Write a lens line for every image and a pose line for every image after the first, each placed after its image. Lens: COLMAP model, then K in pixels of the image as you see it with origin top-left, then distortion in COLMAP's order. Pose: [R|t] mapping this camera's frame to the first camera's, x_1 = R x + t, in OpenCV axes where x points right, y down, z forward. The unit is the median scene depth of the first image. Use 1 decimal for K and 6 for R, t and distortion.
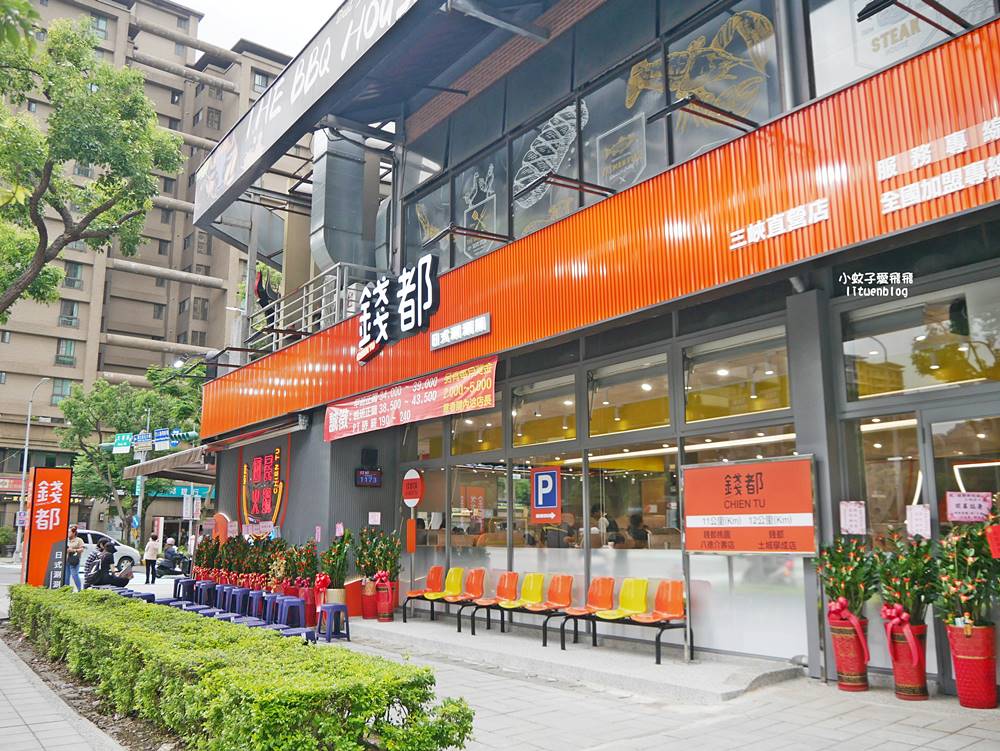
lens RADIAL K [[850.7, 0, 500.0], [0, 850.7, 374.9], [0, 0, 1]] dist [-0.053944, 0.041578]
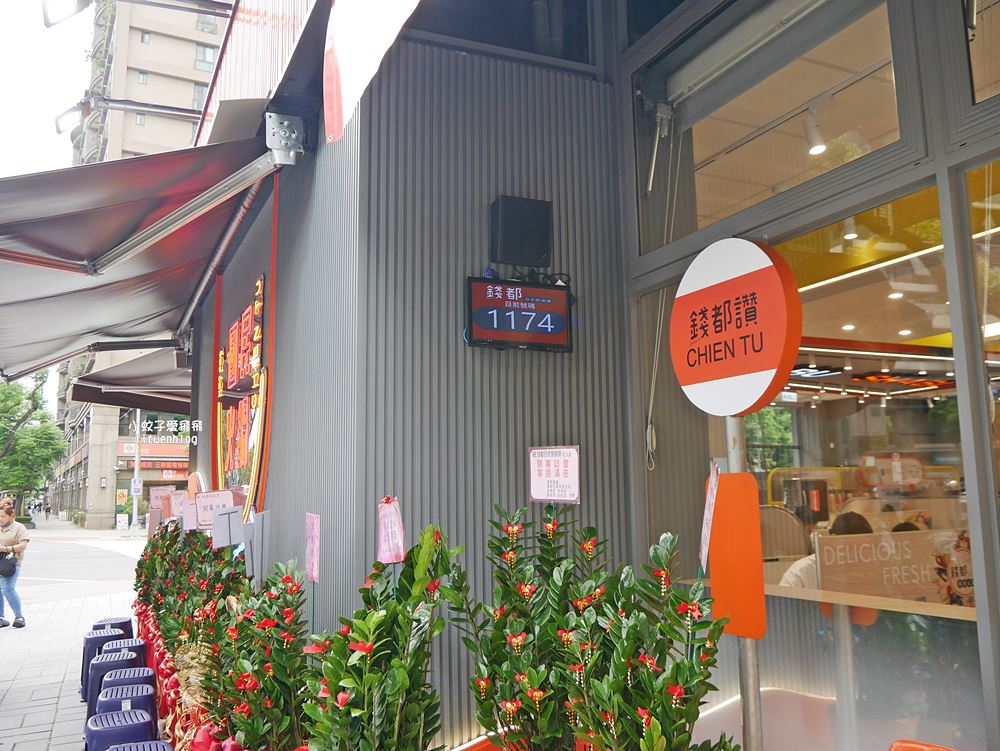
lens RADIAL K [[850.7, 0, 501.2], [0, 850.7, 371.2], [0, 0, 1]] dist [-0.053944, 0.041578]
pose [[0.982822, -0.038689, -0.180456, -0.121705], [0.046971, 0.998019, 0.041849, 0.133808], [0.178479, -0.049606, 0.982692, 0.789512]]
